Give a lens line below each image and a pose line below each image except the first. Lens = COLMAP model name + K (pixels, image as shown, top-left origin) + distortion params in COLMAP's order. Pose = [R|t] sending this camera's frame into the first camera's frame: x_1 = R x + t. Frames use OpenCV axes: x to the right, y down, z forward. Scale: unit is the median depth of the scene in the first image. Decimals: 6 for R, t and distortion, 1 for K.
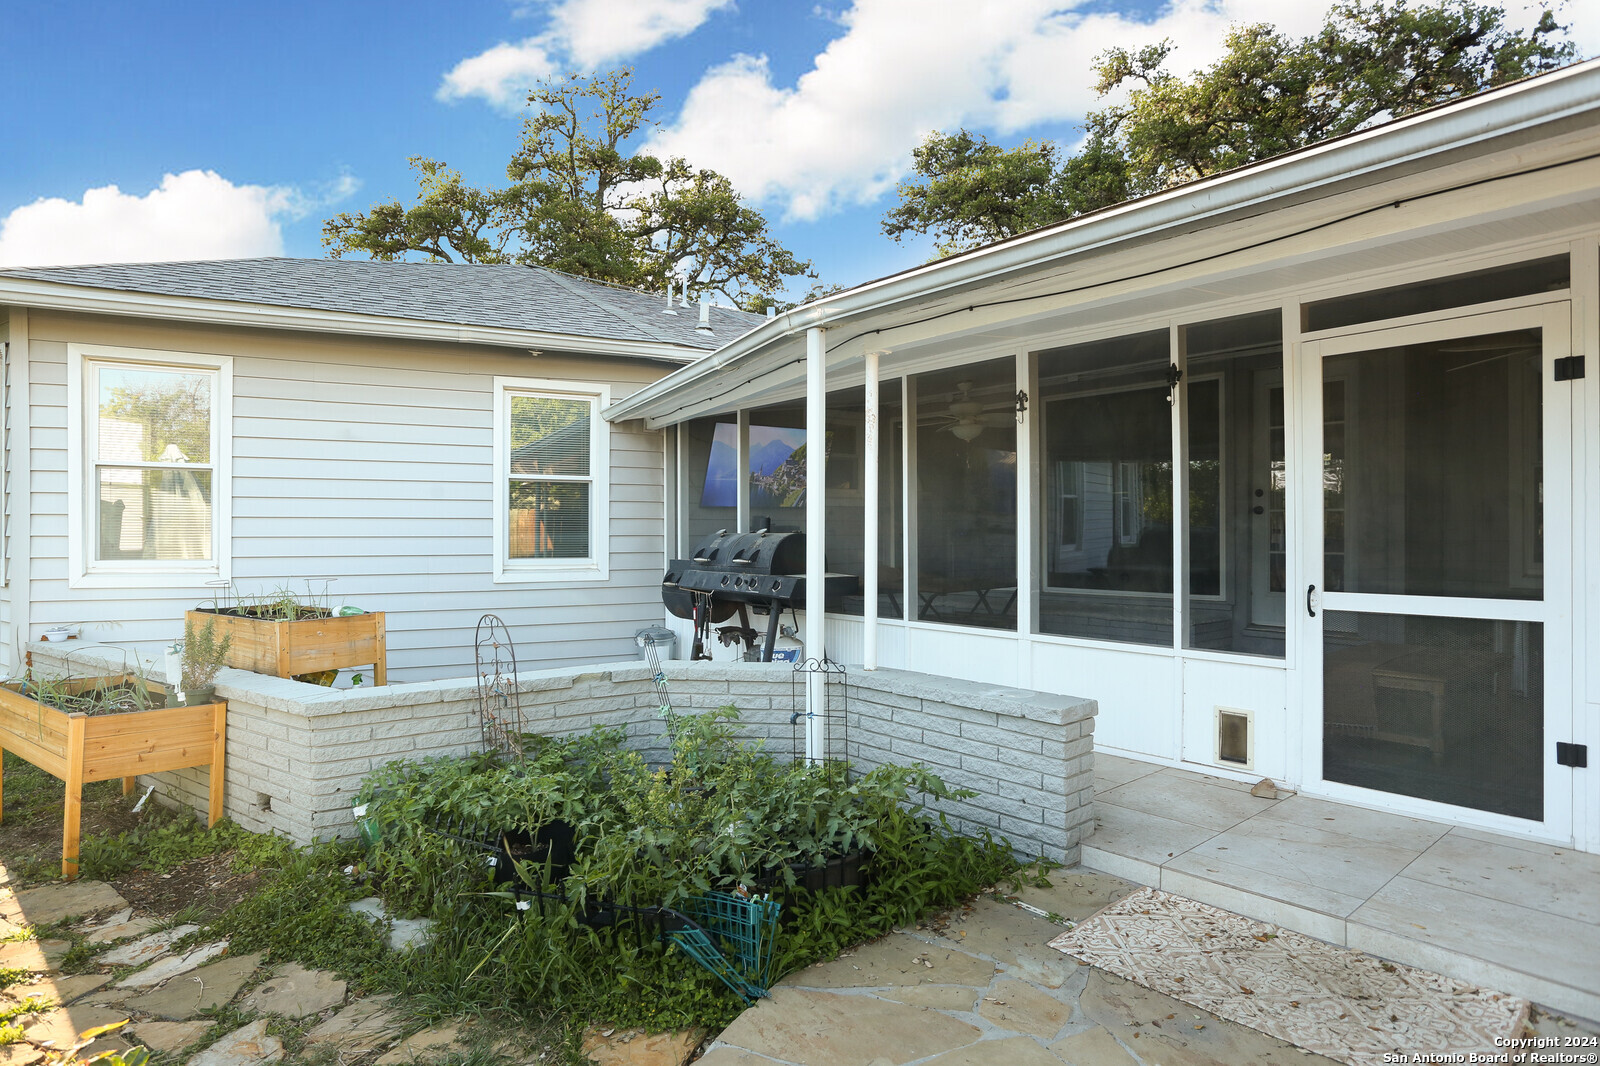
lens RADIAL K [[945.0, 0, 798.6], [0, 945.0, 534.5], [0, 0, 1]] dist [0.009807, 0.003486]
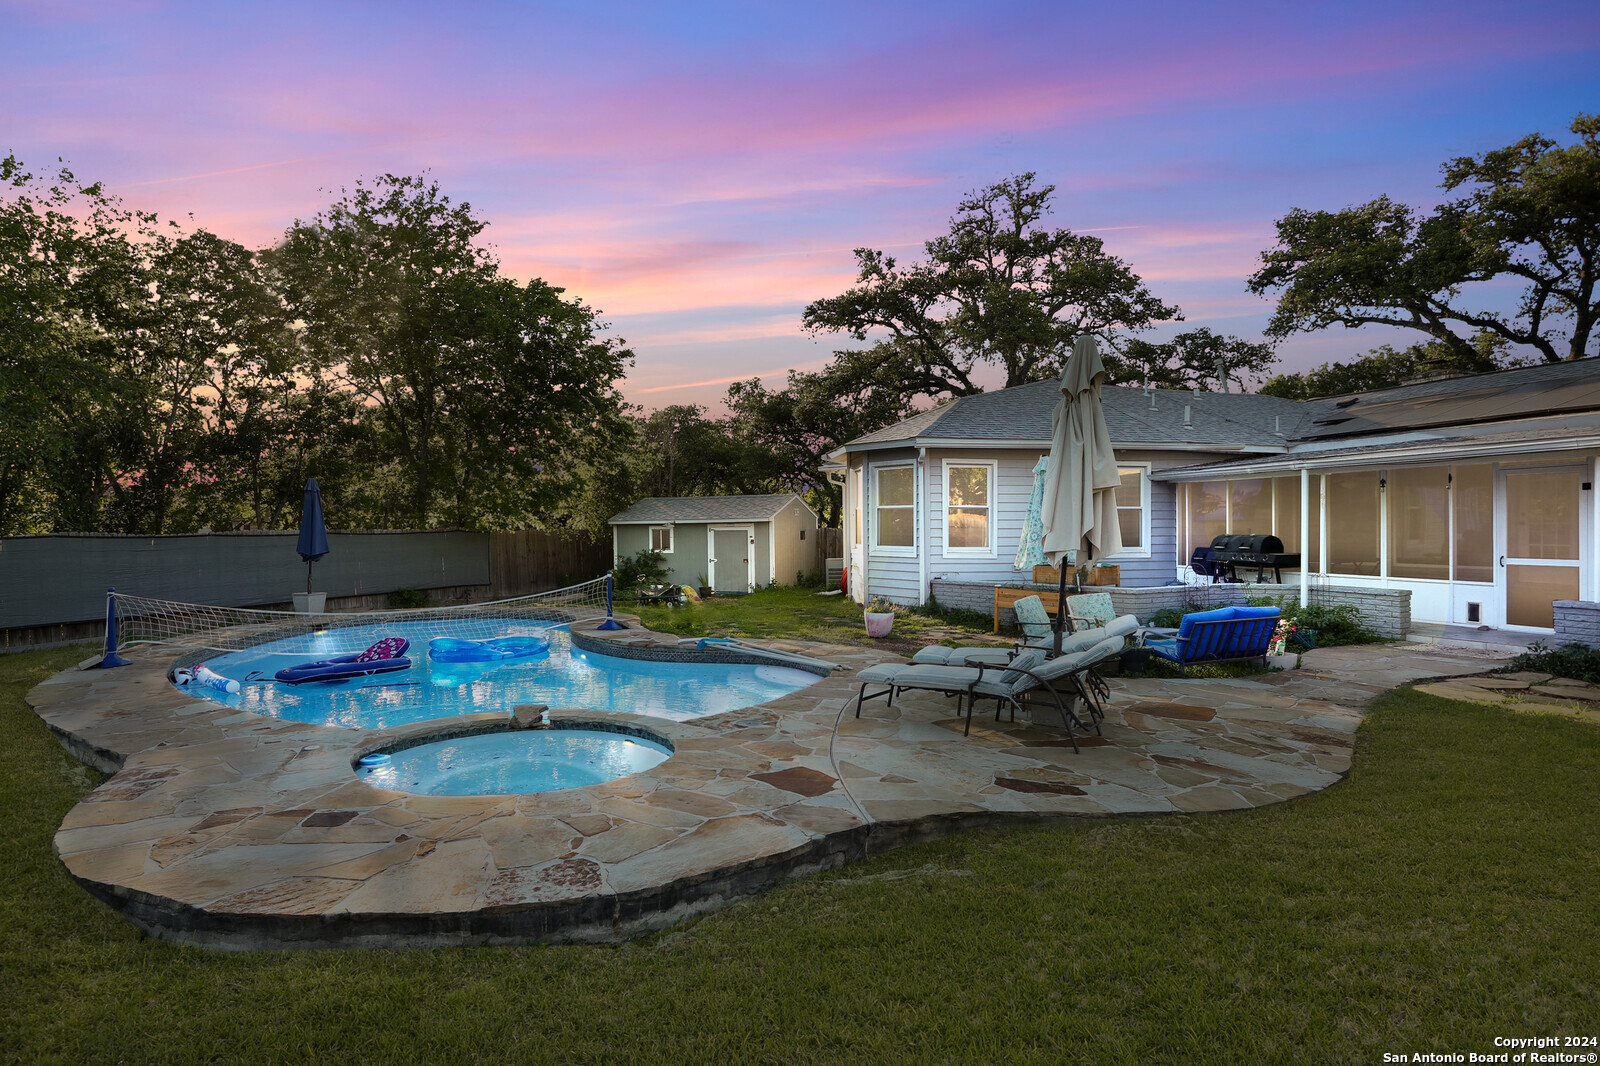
lens RADIAL K [[945.0, 0, 802.1], [0, 945.0, 530.0], [0, 0, 1]] dist [0.009807, 0.003486]
pose [[0.952886, -0.000828, -0.303327, -0.368757], [0.001378, 0.999998, 0.001598, -0.019327], [0.303325, -0.001941, 0.952885, -1.466363]]
